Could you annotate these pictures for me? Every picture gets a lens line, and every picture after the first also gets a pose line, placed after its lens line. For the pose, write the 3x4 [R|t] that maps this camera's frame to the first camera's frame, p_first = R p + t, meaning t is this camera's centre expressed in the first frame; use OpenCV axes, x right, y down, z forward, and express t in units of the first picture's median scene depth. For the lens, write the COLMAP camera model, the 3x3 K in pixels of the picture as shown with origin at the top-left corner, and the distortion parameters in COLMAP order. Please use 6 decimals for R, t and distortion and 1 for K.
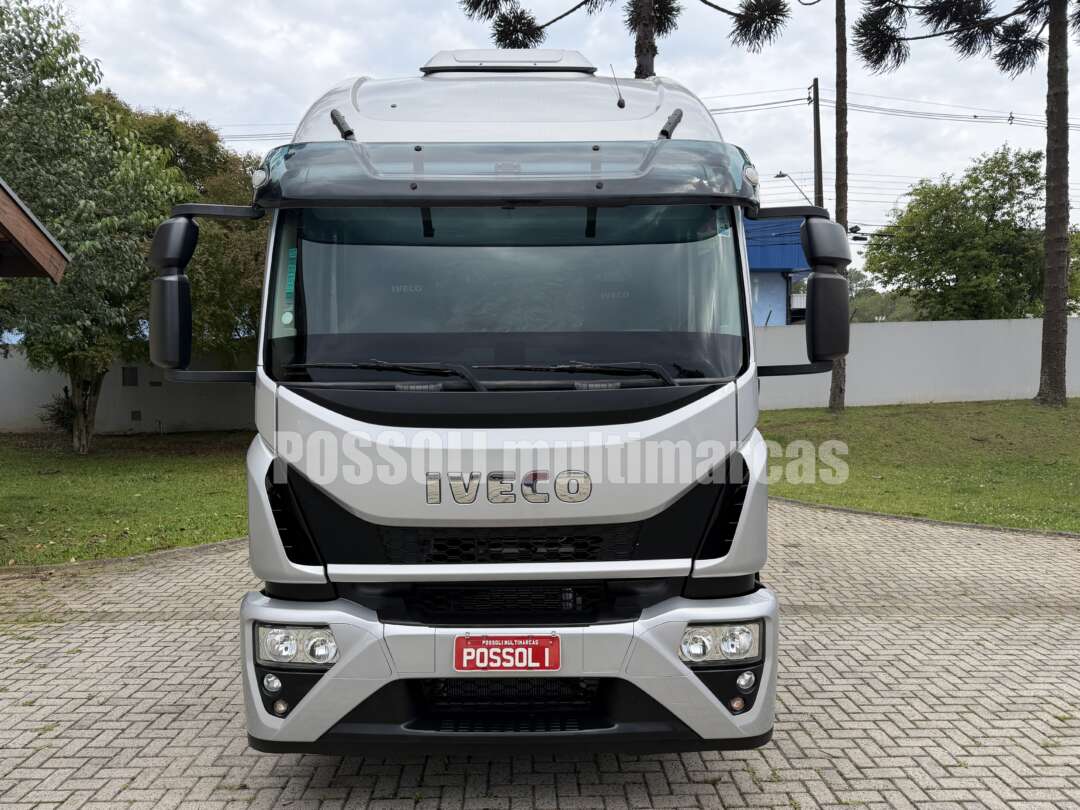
lens RADIAL K [[753.6, 0, 545.8], [0, 753.6, 407.4], [0, 0, 1]] dist [0.034097, -0.047081]
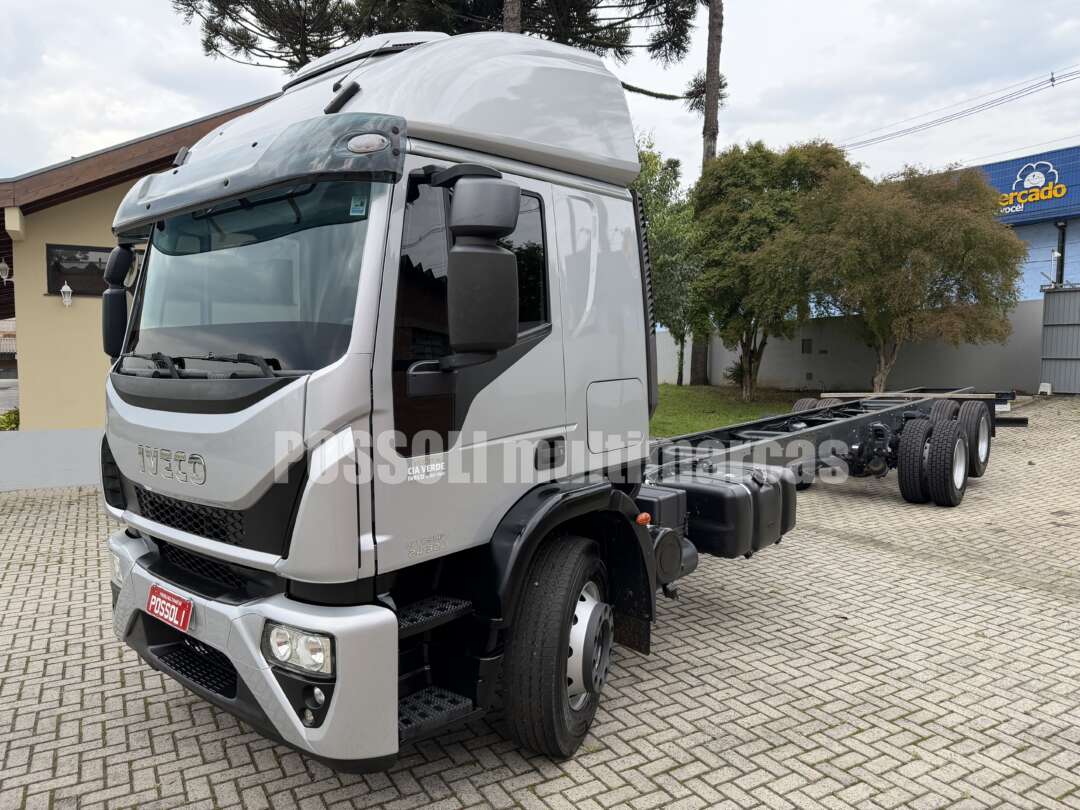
lens RADIAL K [[753.6, 0, 545.8], [0, 753.6, 407.4], [0, 0, 1]] dist [0.034097, -0.047081]
pose [[0.480406, 0.059895, -0.874999, 1.458747], [-0.016063, 0.998099, 0.059502, -0.026438], [0.876899, -0.014531, 0.480455, -0.085758]]
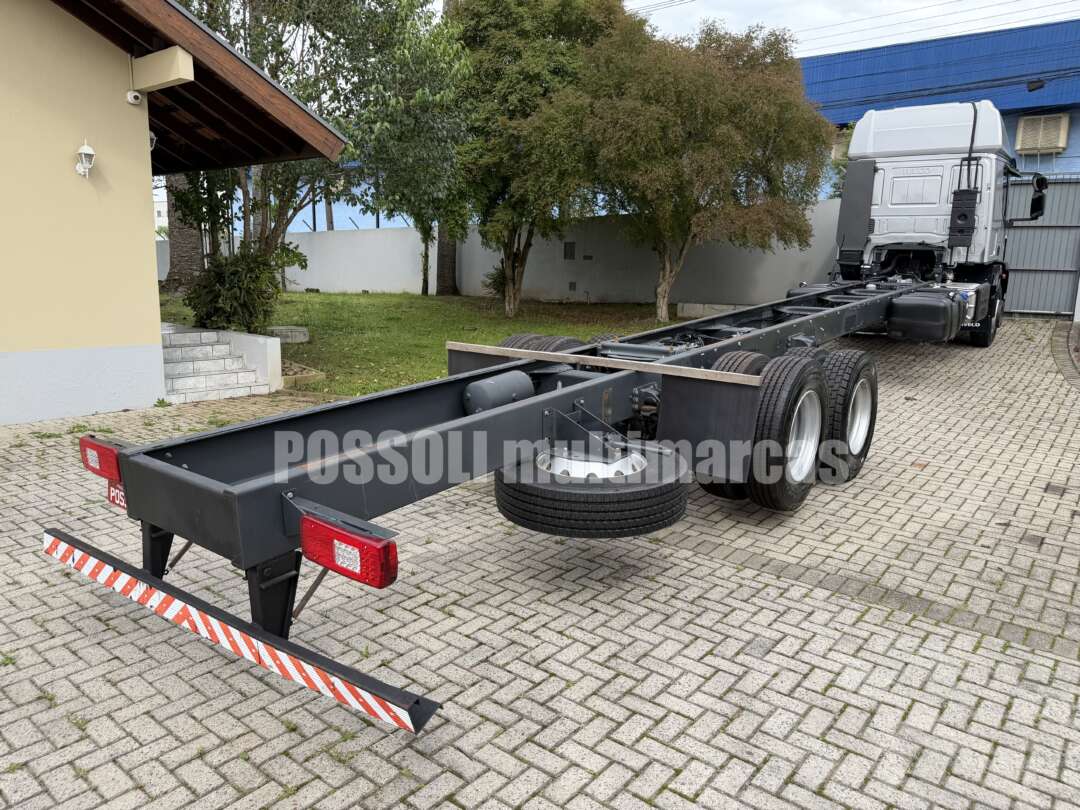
lens RADIAL K [[753.6, 0, 545.8], [0, 753.6, 407.4], [0, 0, 1]] dist [0.034097, -0.047081]
pose [[0.758679, 0.131177, -0.638122, 0.635641], [-0.029273, 0.985393, 0.167761, 0.005931], [0.650807, -0.108597, 0.751437, 0.422501]]
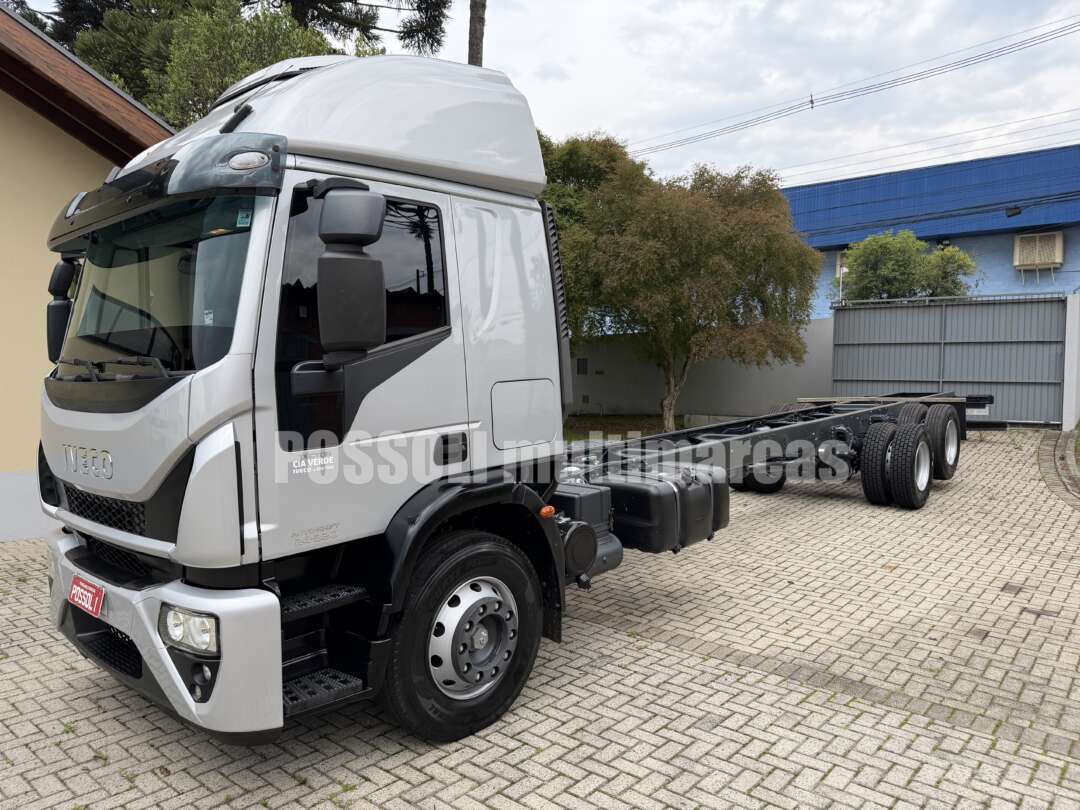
lens RADIAL K [[753.6, 0, 545.8], [0, 753.6, 407.4], [0, 0, 1]] dist [0.034097, -0.047081]
pose [[0.738642, 0.027715, -0.673528, 0.772870], [-0.017416, 0.999606, 0.022034, -0.012515], [0.673873, -0.004545, 0.738834, 0.344146]]
